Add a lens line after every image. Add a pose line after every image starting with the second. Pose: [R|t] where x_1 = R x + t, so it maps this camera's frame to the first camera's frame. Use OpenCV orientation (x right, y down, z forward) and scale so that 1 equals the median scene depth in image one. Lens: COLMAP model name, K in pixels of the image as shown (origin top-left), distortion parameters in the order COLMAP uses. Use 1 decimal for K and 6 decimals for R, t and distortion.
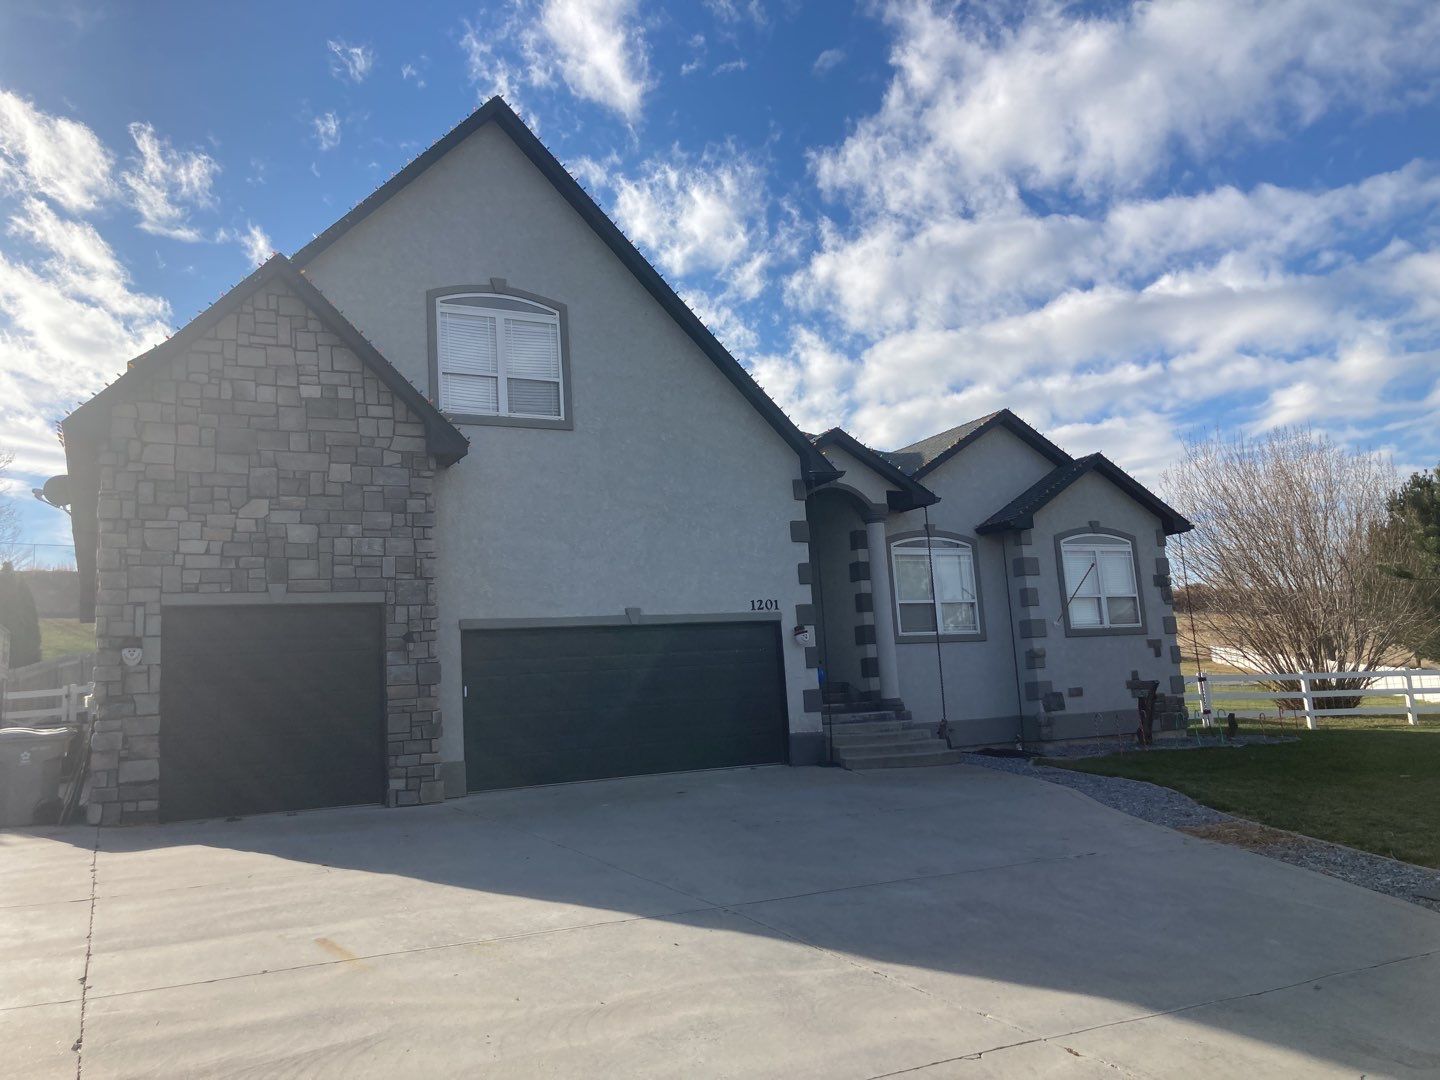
lens RADIAL K [[1131.2, 0, 669.0], [0, 1131.2, 522.7], [0, 0, 1]] dist [0.016900, -0.004567]
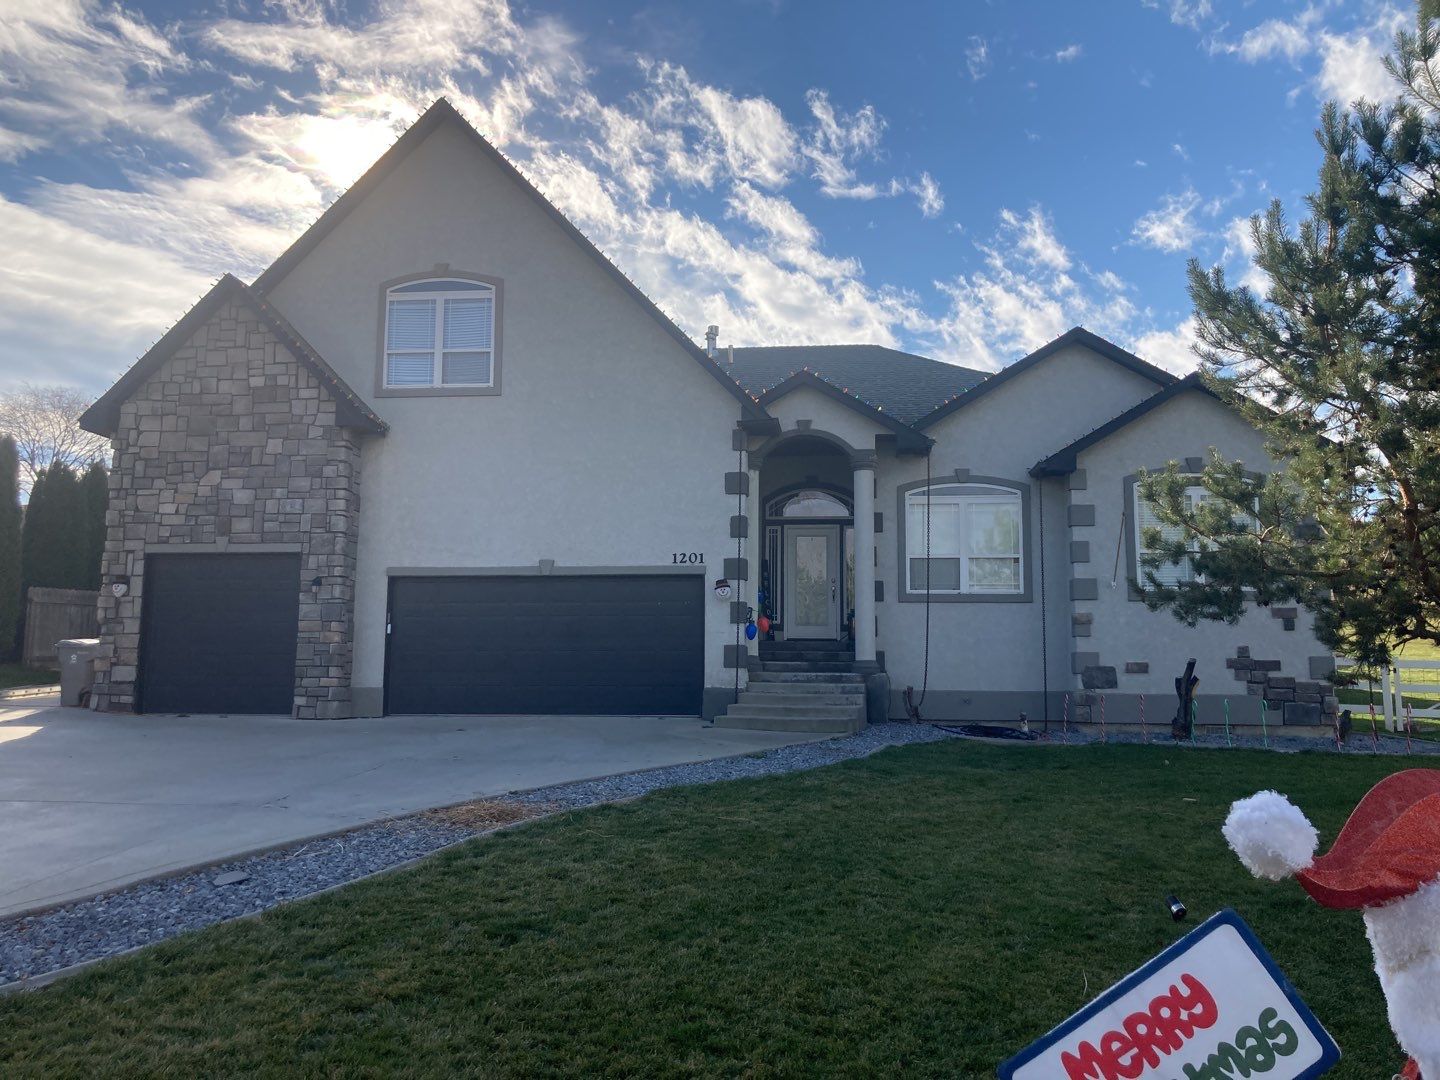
lens RADIAL K [[1190.6, 0, 726.0], [0, 1190.6, 521.3], [0, 0, 1]] dist [0.024840, -0.012987]
pose [[0.841197, -0.005914, -0.540697, 0.736722], [0.029982, 0.998912, 0.035718, 0.004914], [0.539897, -0.046257, 0.840459, 0.153455]]
